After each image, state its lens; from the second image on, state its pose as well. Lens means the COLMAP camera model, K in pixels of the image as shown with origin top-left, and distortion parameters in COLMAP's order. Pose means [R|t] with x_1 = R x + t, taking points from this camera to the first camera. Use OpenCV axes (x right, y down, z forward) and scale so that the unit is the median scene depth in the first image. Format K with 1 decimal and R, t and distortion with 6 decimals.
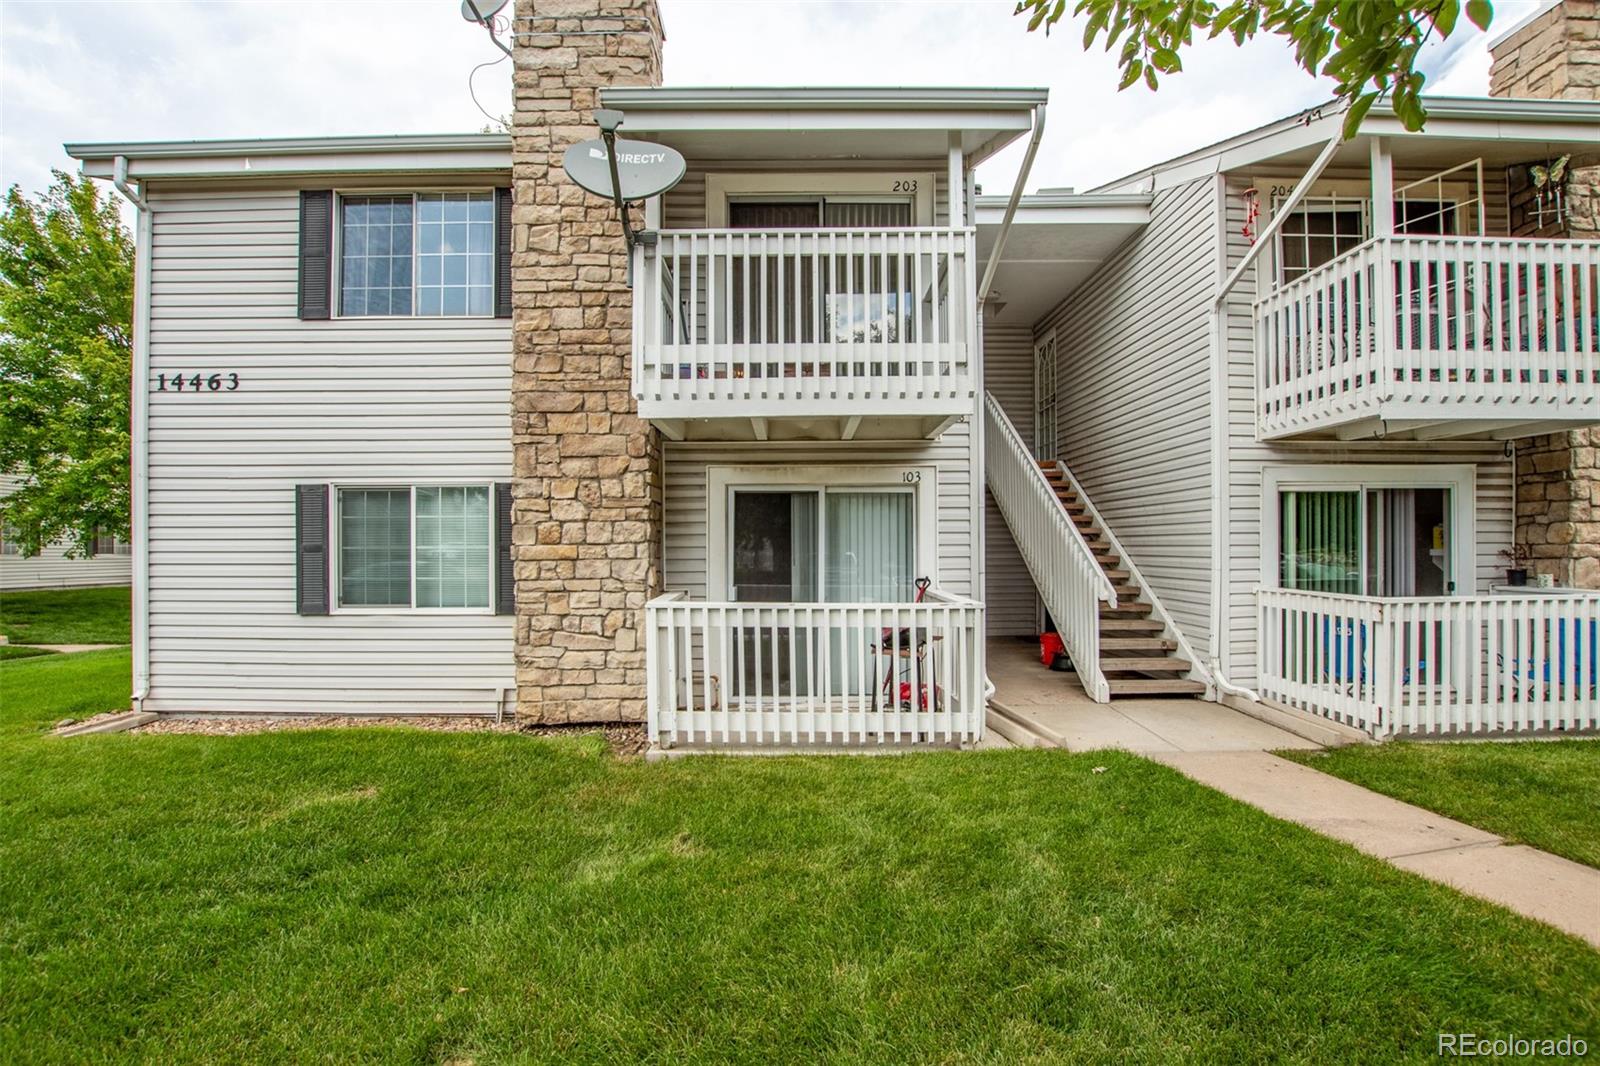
lens RADIAL K [[745.5, 0, 800.2], [0, 745.5, 552.5], [0, 0, 1]] dist [-0.042217, 0.009084]
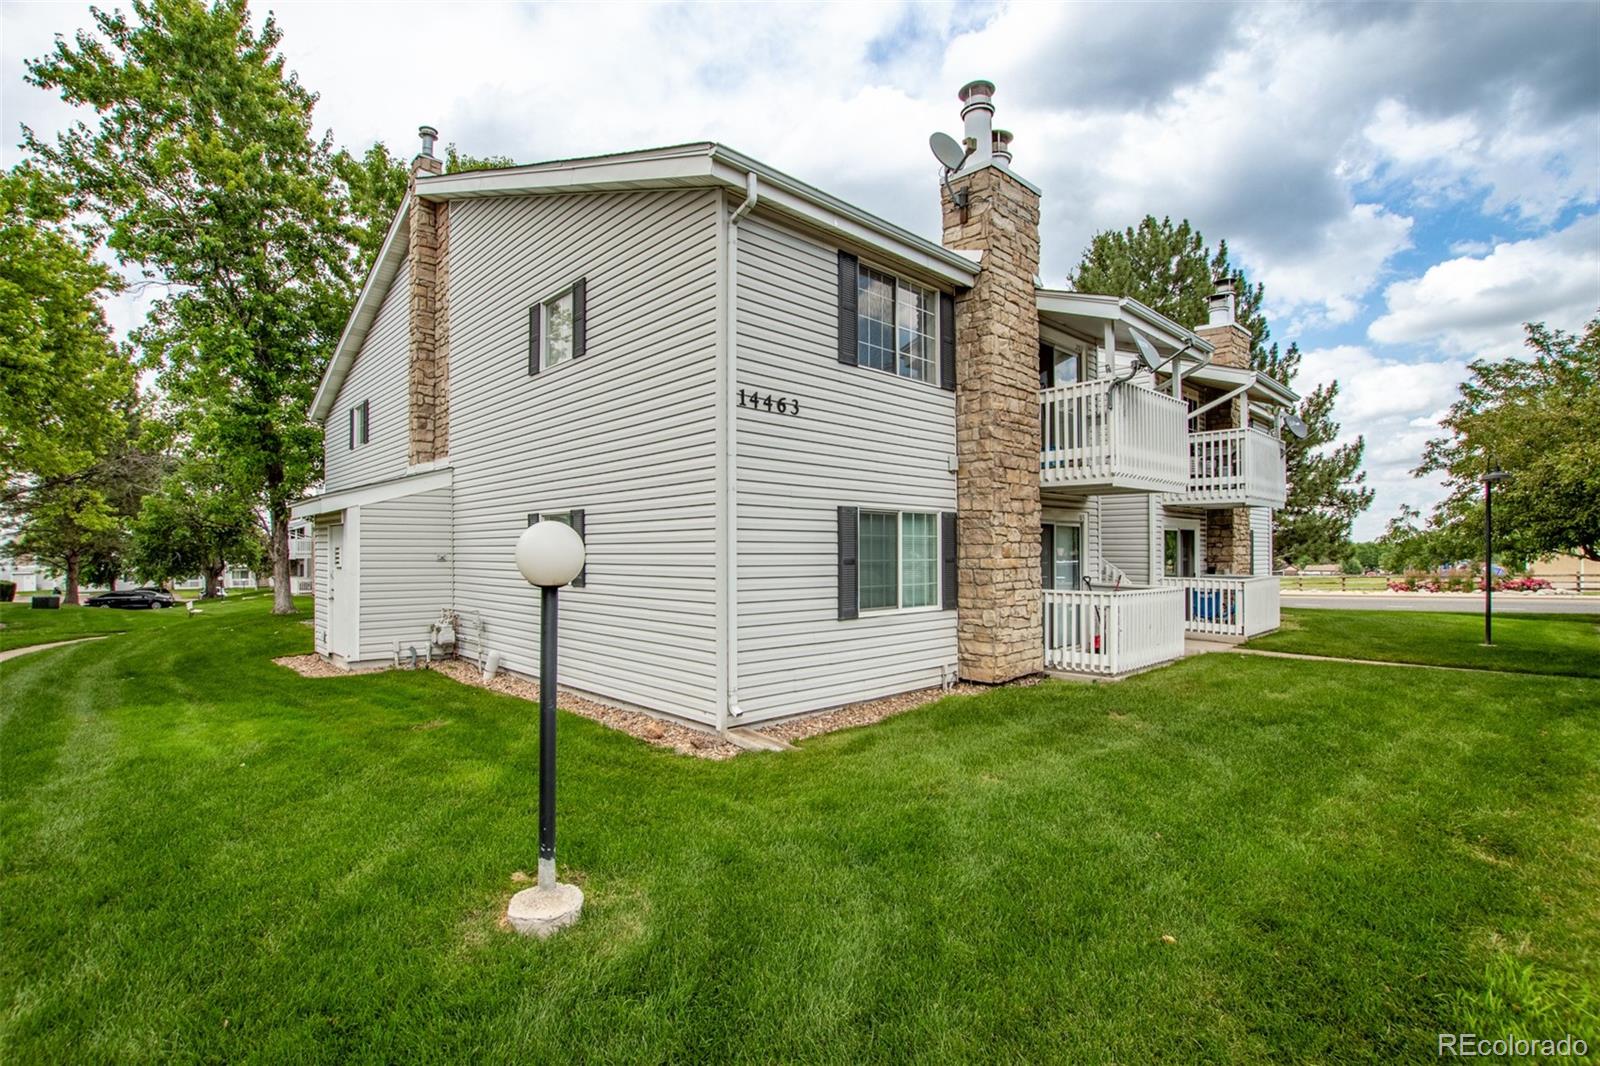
lens RADIAL K [[744.1, 0, 799.1], [0, 744.1, 548.2], [0, 0, 1]] dist [-0.030210, 0.000368]
pose [[0.730928, 0.005225, 0.682435, -1.639128], [0.002183, 0.999948, -0.009994, -0.016586], [-0.682451, 0.008795, 0.730878, 0.208461]]
